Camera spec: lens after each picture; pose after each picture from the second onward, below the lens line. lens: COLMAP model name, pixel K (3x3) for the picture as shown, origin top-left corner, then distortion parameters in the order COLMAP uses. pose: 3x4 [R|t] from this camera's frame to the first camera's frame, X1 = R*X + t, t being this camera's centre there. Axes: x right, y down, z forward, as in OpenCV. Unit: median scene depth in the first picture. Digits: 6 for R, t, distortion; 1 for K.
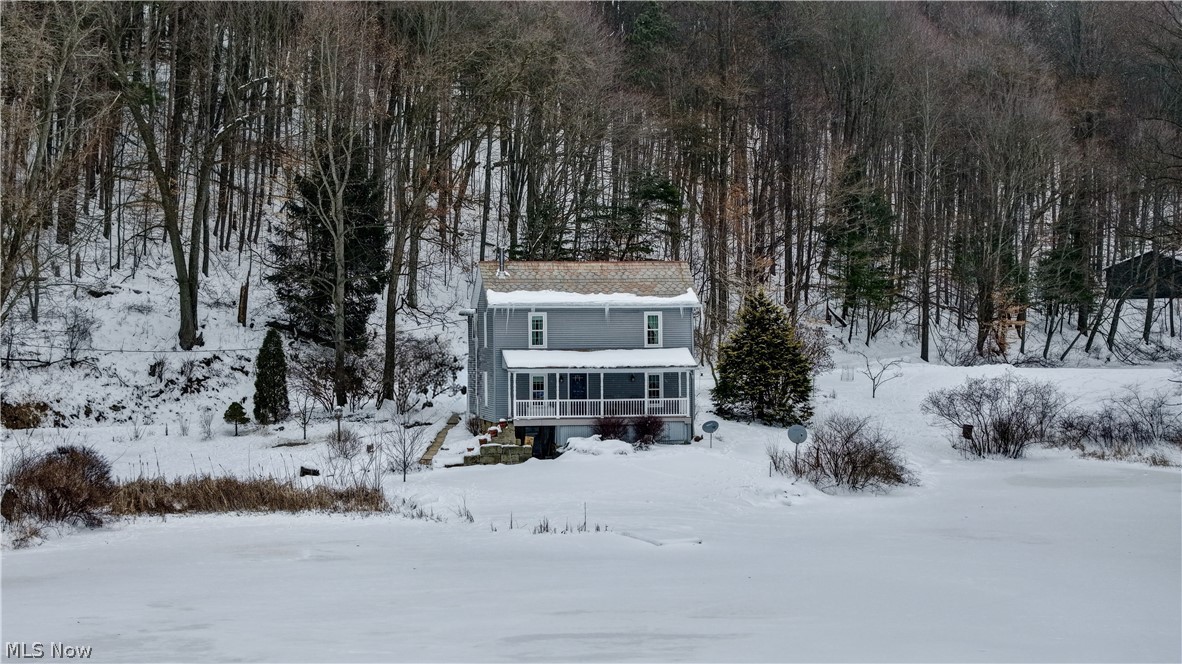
lens RADIAL K [[2387.1, 0, 590.7], [0, 2387.1, 331.0], [0, 0, 1]] dist [0.008838, 0.000000]
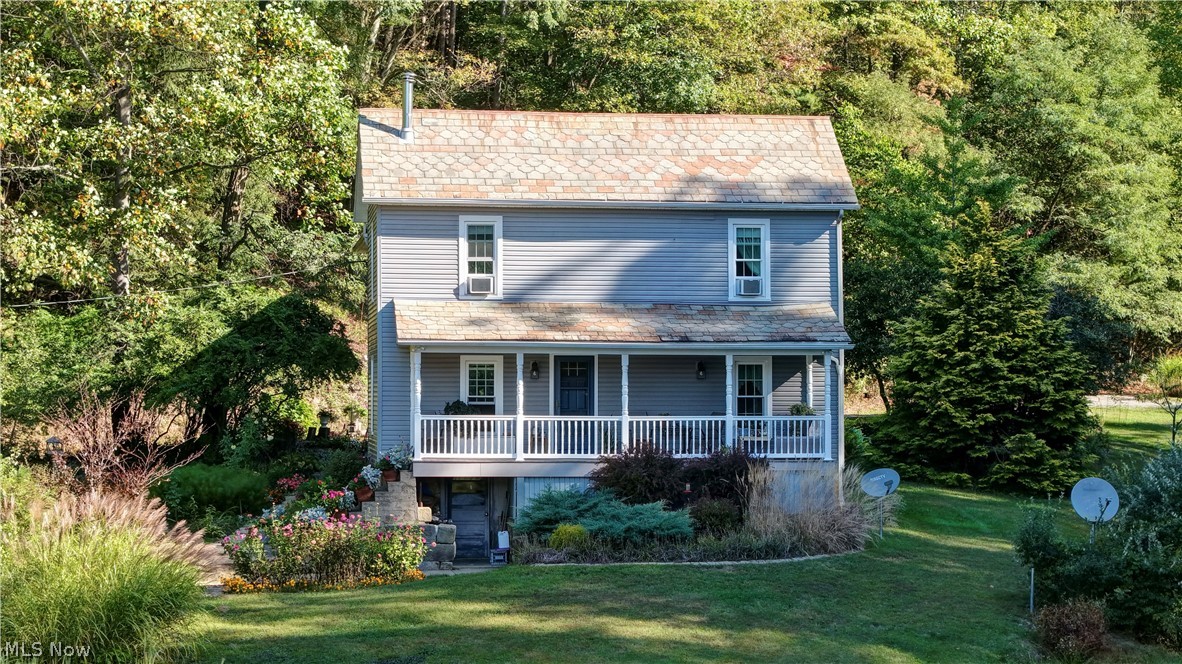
lens RADIAL K [[2387.1, 0, 591.2], [0, 2387.1, 332.8], [0, 0, 1]] dist [0.008838, 0.000000]
pose [[0.996990, -0.001447, -0.077512, 0.031287], [-0.001586, 0.999236, -0.039054, 0.030238], [0.077509, 0.039060, 0.996226, 0.559781]]
